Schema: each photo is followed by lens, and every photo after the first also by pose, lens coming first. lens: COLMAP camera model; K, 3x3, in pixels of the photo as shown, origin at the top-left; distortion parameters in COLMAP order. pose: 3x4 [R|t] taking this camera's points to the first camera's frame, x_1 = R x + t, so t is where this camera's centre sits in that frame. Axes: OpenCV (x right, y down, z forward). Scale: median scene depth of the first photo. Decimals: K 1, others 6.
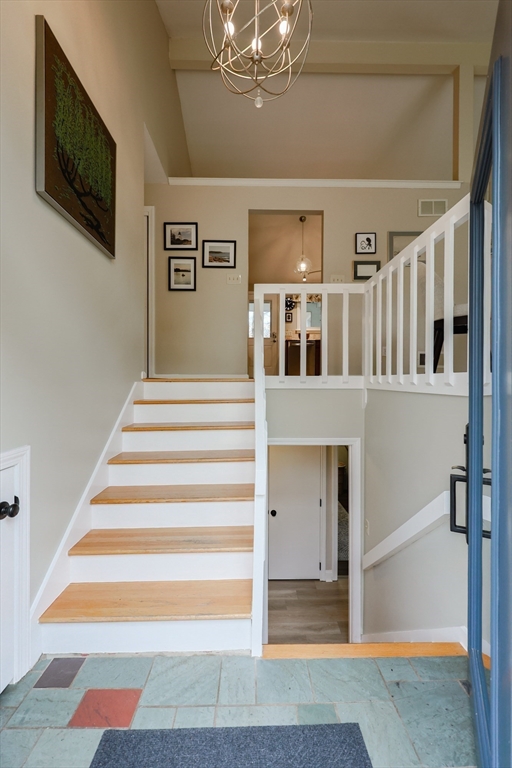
lens RADIAL K [[329.4, 0, 257.0], [0, 329.4, 382.1], [0, 0, 1]] dist [0.001356, -0.000626]
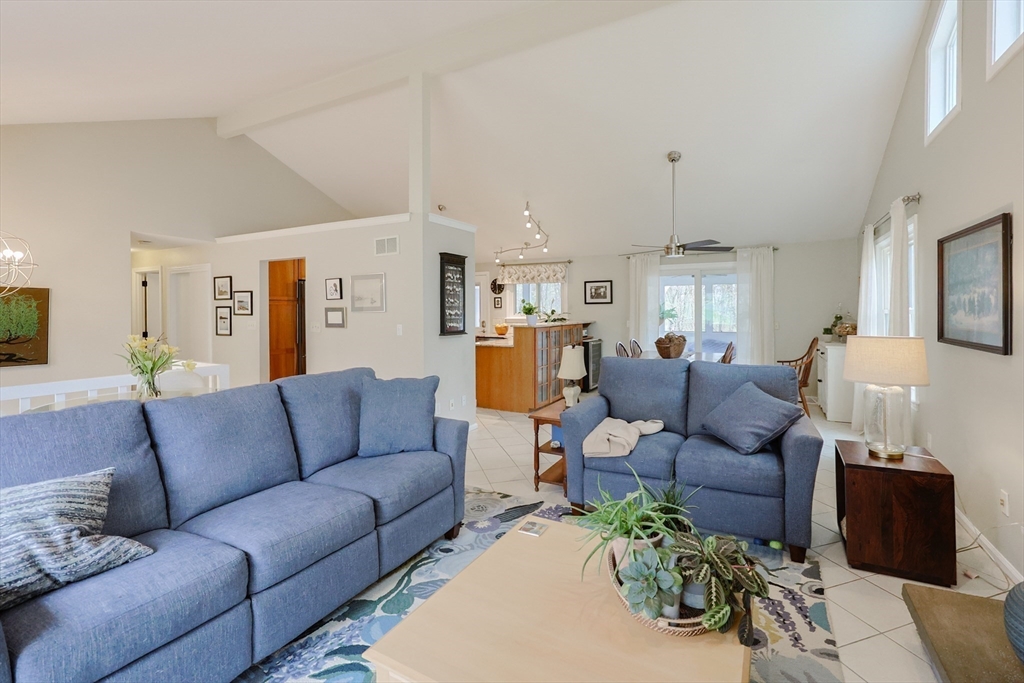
lens RADIAL K [[439.1, 0, 541.8], [0, 439.1, 316.5], [0, 0, 1]] dist [0.001356, -0.000626]
pose [[0.884602, 0.005211, -0.466318, 1.456249], [-0.000117, 0.999940, 0.010952, -0.355953], [0.466347, -0.009634, 0.884549, 0.156534]]
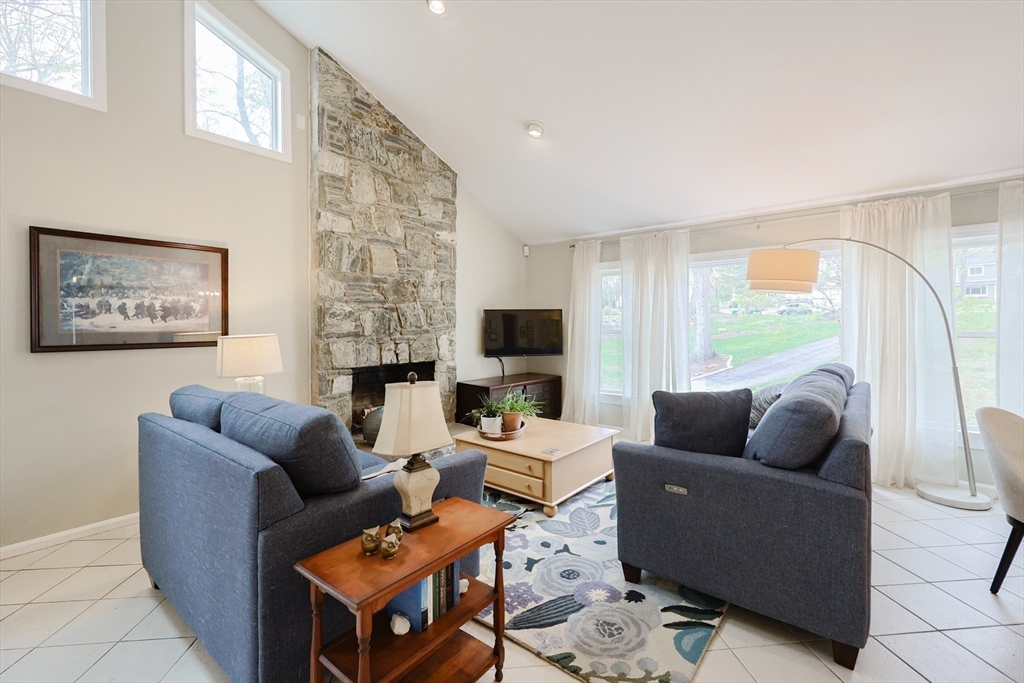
lens RADIAL K [[439.1, 0, 518.4], [0, 439.1, 325.7], [0, 0, 1]] dist [0.001356, -0.000626]
pose [[-0.765694, 0.002218, 0.643201, 0.765342], [0.009466, 0.999925, 0.007821, -0.339677], [-0.643136, 0.012077, -0.765657, 1.214024]]
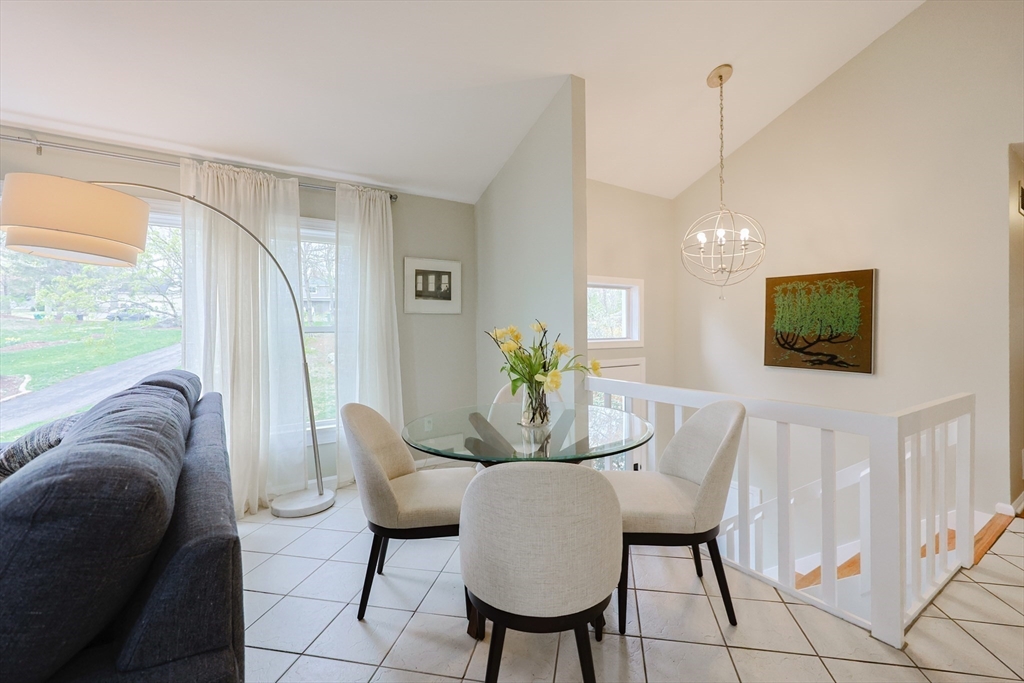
lens RADIAL K [[439.1, 0, 517.0], [0, 439.1, 327.0], [0, 0, 1]] dist [0.001356, -0.000626]
pose [[-0.834689, 0.005207, -0.550697, 0.783190], [0.004887, 0.999986, 0.002047, -0.311593], [0.550700, -0.000983, -0.834703, 0.908338]]
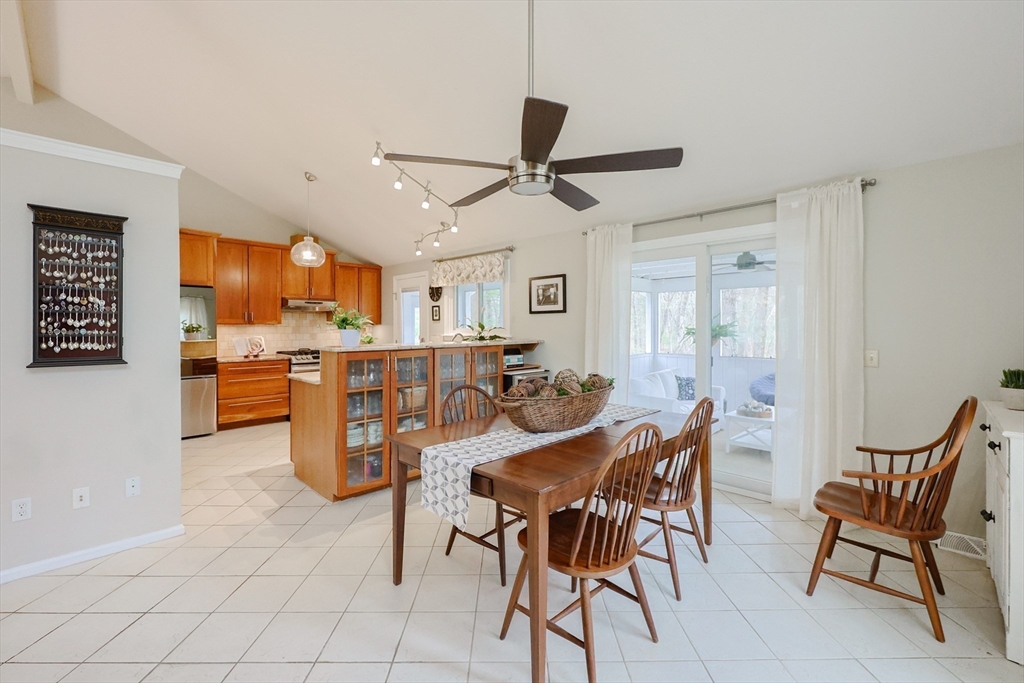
lens RADIAL K [[439.1, 0, 516.2], [0, 439.1, 327.2], [0, 0, 1]] dist [0.001356, -0.000626]
pose [[0.697920, 0.002304, -0.716172, 1.578164], [-0.005116, 0.999985, -0.001769, -0.349305], [0.716157, 0.004898, 0.697922, 1.130057]]
